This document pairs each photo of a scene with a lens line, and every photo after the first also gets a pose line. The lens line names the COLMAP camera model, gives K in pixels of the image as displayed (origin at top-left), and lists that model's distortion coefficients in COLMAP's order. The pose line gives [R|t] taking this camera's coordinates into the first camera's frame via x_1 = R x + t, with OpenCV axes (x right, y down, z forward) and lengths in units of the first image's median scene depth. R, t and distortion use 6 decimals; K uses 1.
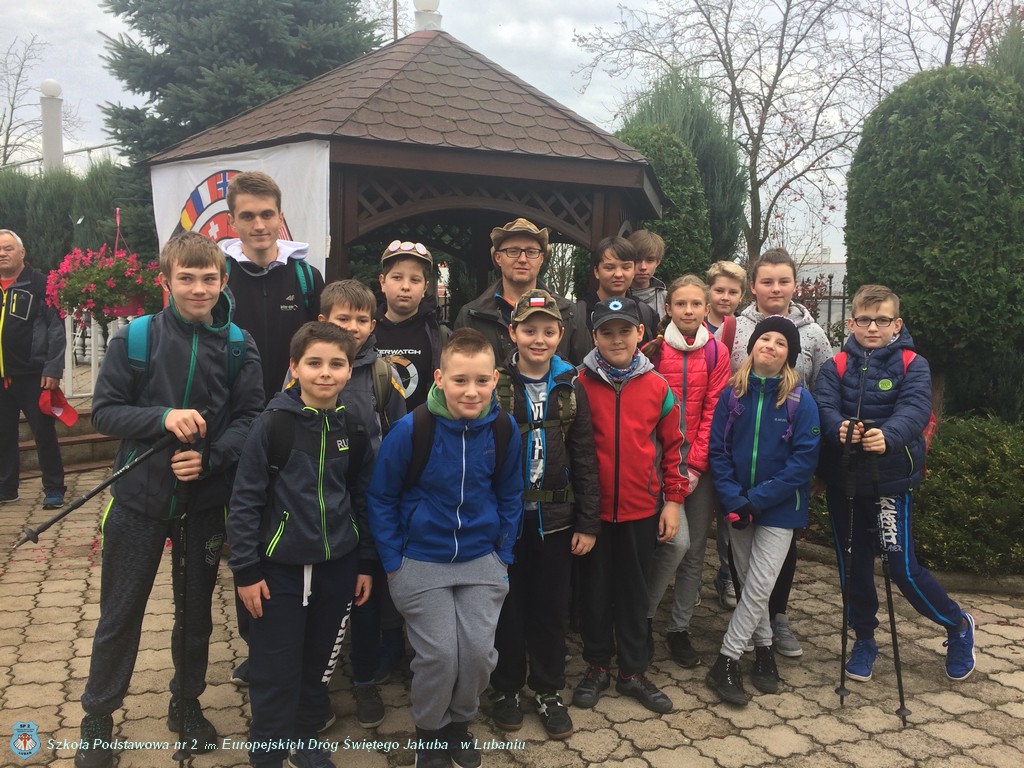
lens RADIAL K [[881.9, 0, 512.0], [0, 881.9, 384.0], [0, 0, 1]] dist [0.086981, -0.128108]
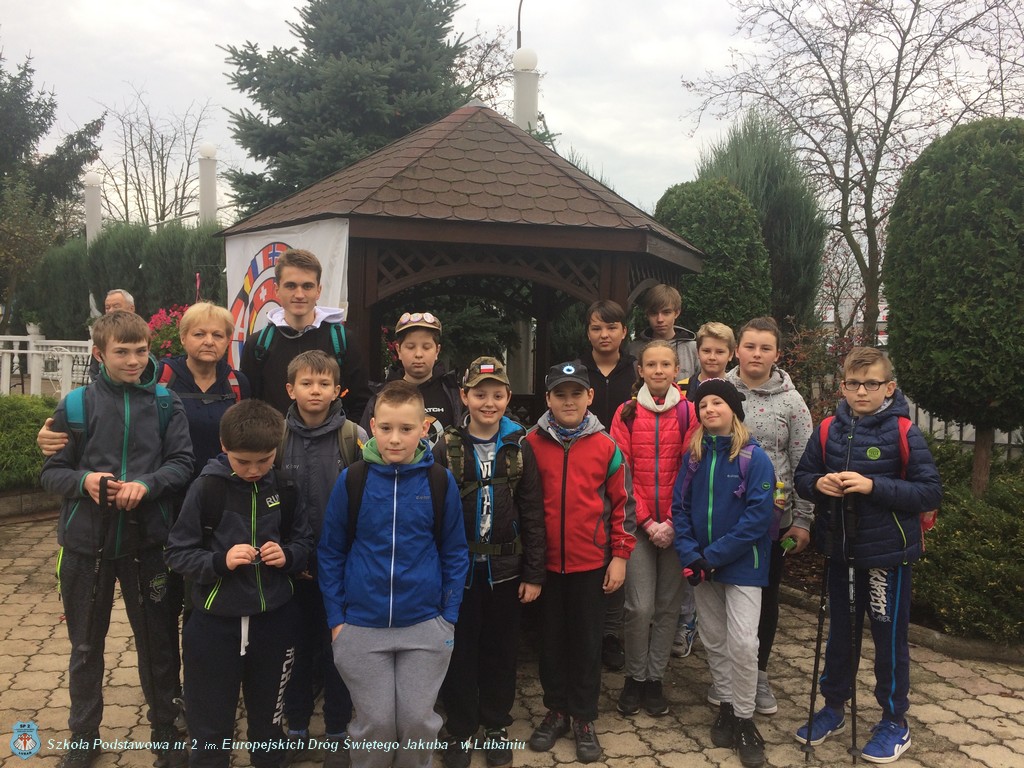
lens RADIAL K [[881.9, 0, 512.0], [0, 881.9, 384.0], [0, 0, 1]] dist [0.086981, -0.128108]
pose [[0.984830, 0.010698, -0.173193, 0.159202], [-0.016868, 0.999273, -0.034188, -0.023365], [0.172701, 0.036591, 0.984294, -0.051200]]
